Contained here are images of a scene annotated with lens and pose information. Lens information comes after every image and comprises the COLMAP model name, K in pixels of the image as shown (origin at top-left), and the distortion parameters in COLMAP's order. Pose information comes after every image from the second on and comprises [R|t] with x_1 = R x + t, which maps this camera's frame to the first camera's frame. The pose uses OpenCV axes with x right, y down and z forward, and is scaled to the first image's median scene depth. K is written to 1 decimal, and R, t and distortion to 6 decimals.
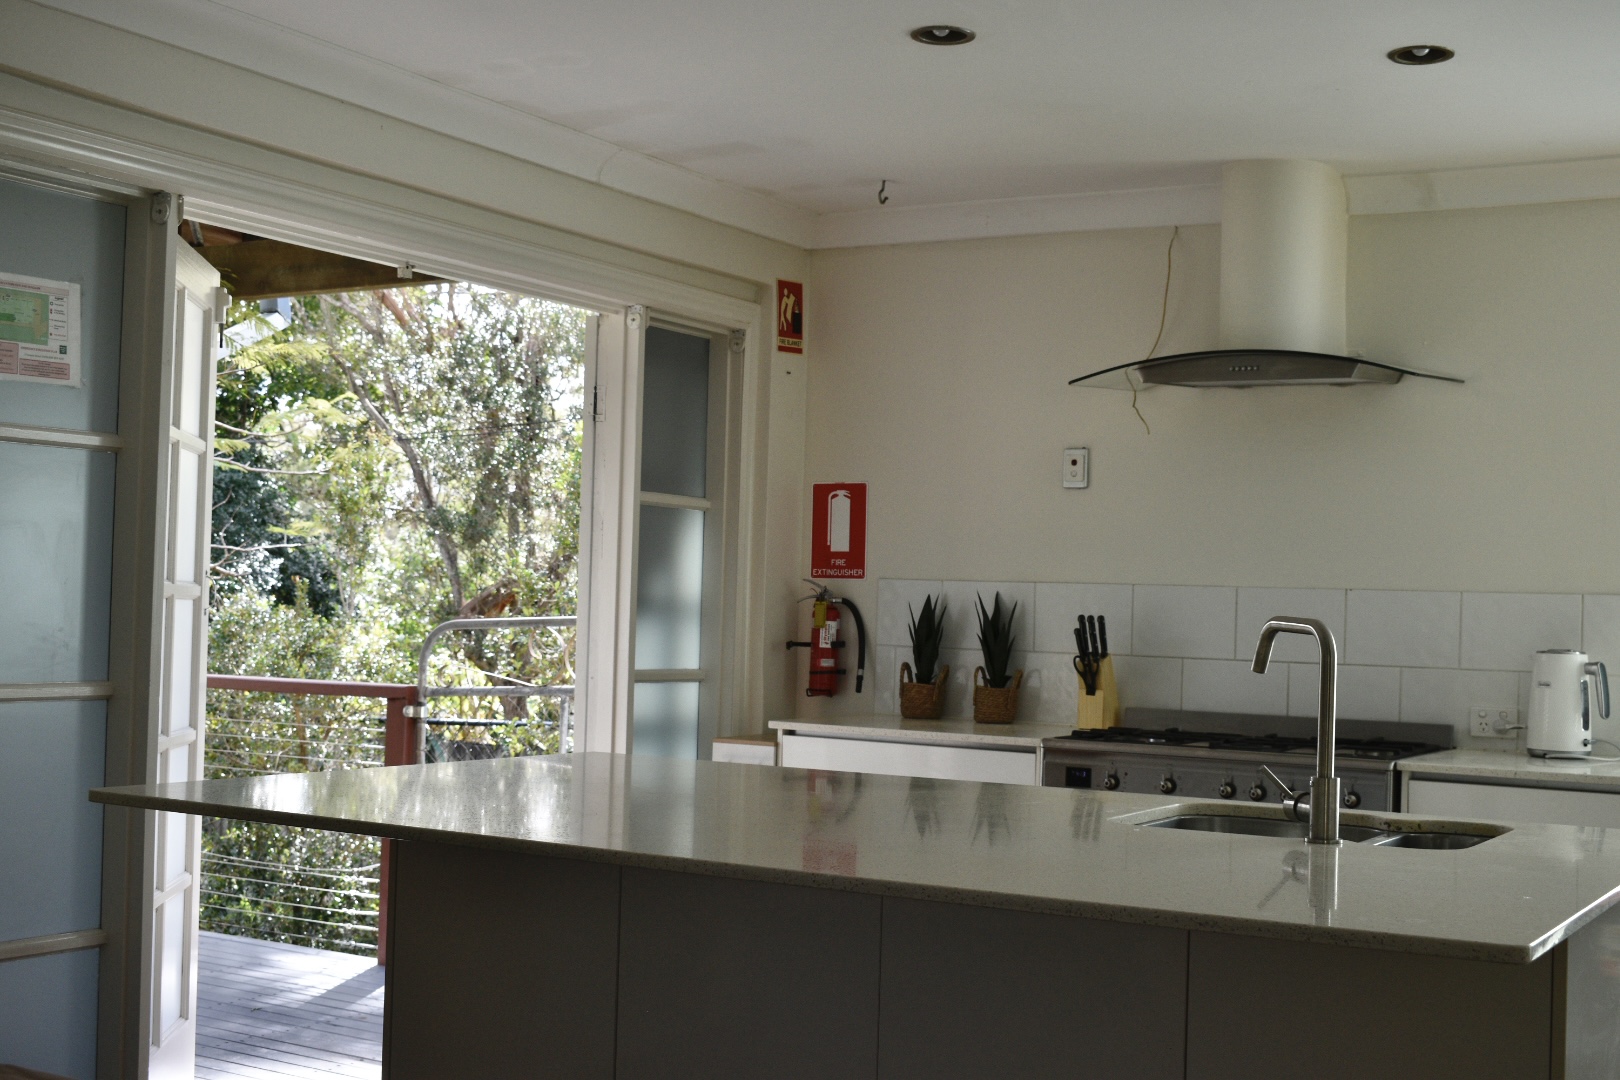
lens RADIAL K [[1997.6, 0, 810.0], [0, 1997.6, 540.0], [0, 0, 1]] dist [-0.041146, -0.042910]
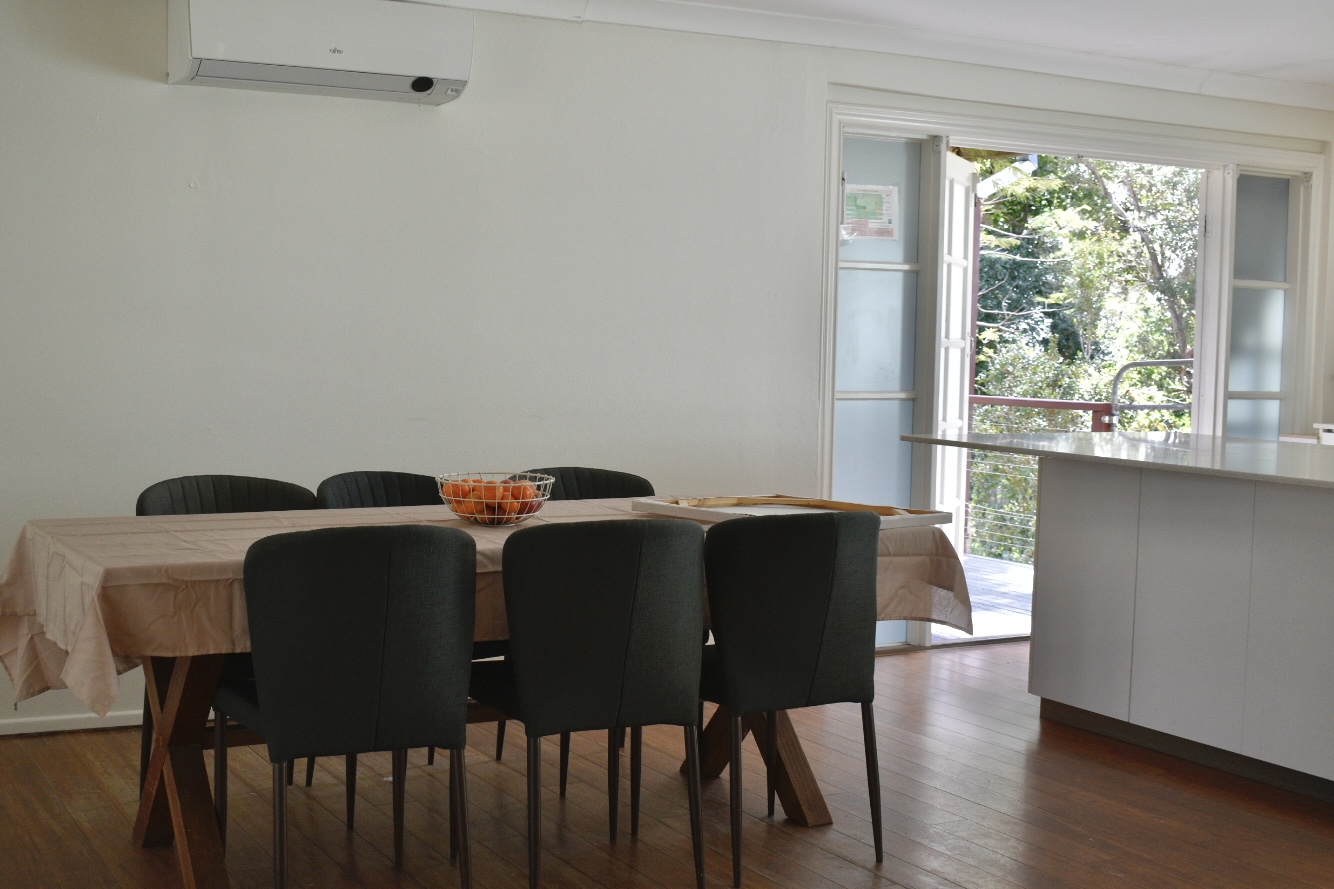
lens RADIAL K [[1728.7, 0, 667.0], [0, 1728.7, 444.5], [0, 0, 1]] dist [-0.016552, 0.026716]
pose [[0.878975, 0.022472, -0.476339, 0.168286], [0.018309, 0.996562, 0.080800, -0.012314], [0.476517, -0.079742, 0.875542, -0.419076]]
